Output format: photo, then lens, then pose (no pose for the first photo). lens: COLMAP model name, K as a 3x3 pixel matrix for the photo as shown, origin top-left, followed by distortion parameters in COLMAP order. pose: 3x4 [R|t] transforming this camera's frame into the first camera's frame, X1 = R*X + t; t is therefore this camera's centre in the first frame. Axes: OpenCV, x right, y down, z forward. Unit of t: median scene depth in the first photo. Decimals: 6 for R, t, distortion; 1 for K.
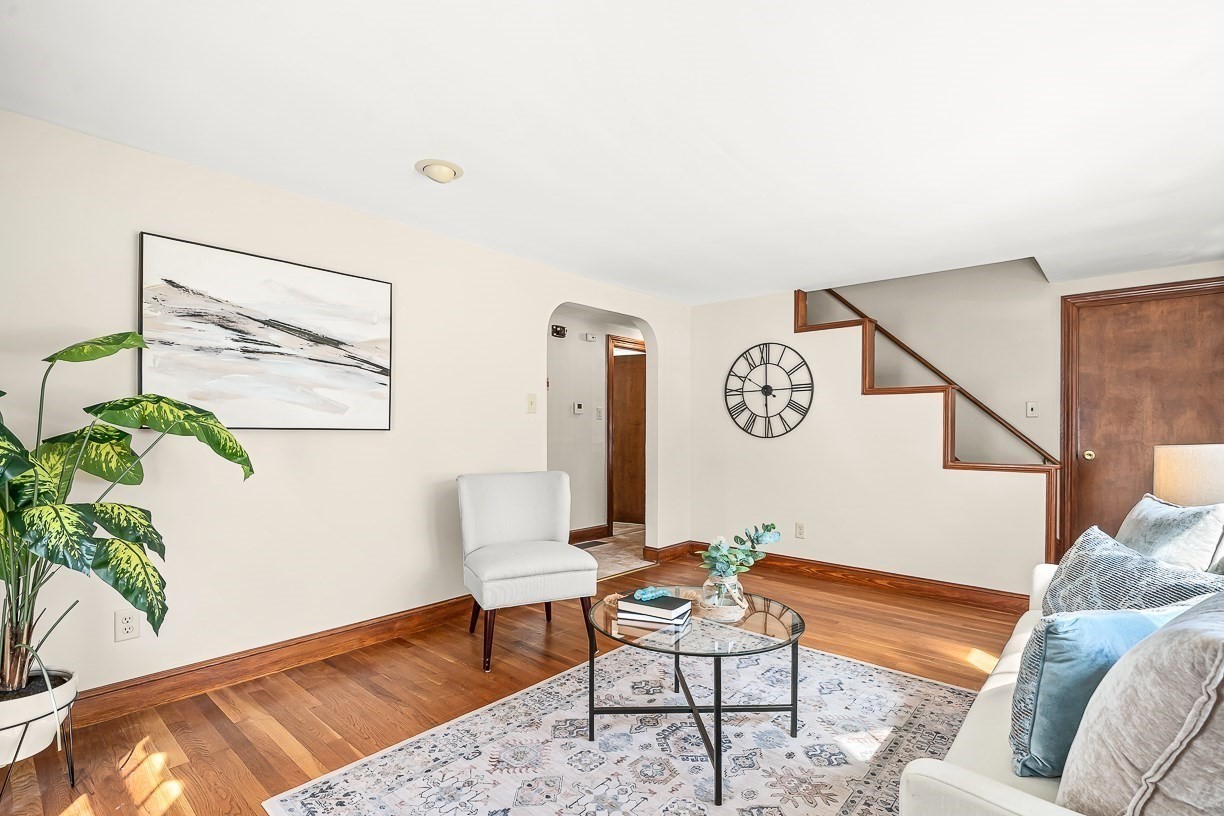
lens RADIAL K [[577.0, 0, 610.0], [0, 577.0, 428.6], [0, 0, 1]] dist [0.000760, 0.000220]
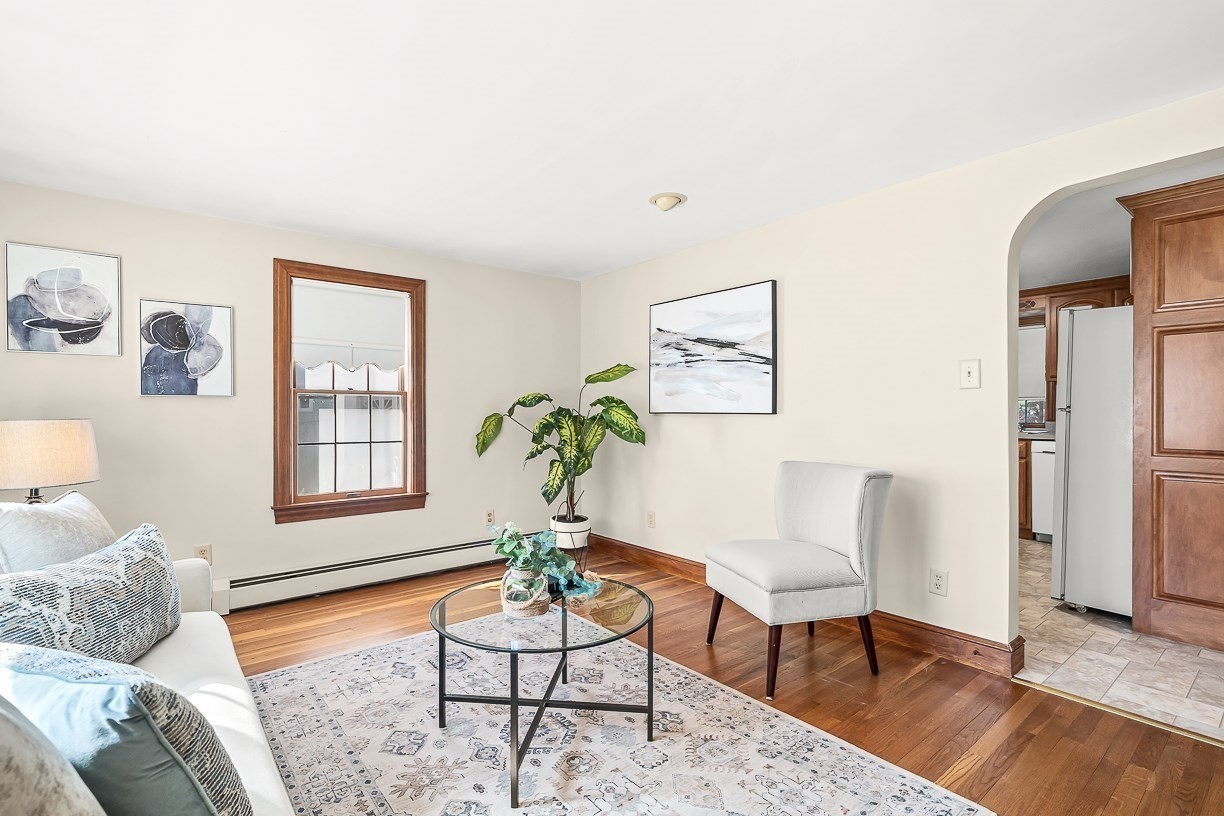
lens RADIAL K [[569.0, 0, 612.2], [0, 569.0, 416.0], [0, 0, 1]] dist [0.001768, 0.000759]
pose [[-0.157970, 0.002435, -0.987441, 0.546464], [0.002471, 0.999995, 0.002070, 0.002301], [0.987441, -0.002113, -0.157975, 0.648011]]
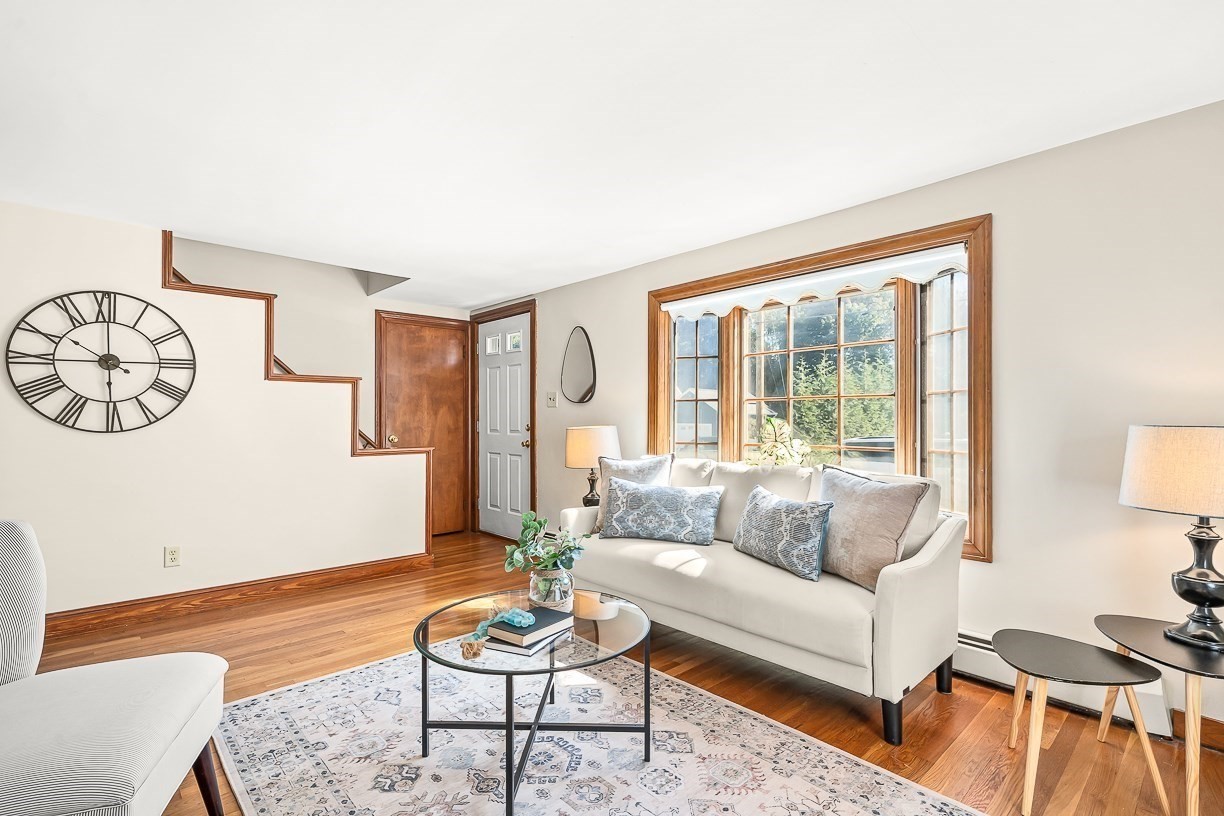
lens RADIAL K [[569.0, 0, 612.2], [0, 569.0, 416.0], [0, 0, 1]] dist [0.001768, 0.000759]
pose [[0.094584, 0.000860, 0.995516, -0.380897], [0.001111, 0.999999, -0.000969, -0.002565], [-0.995516, 0.001198, 0.094583, 0.406643]]
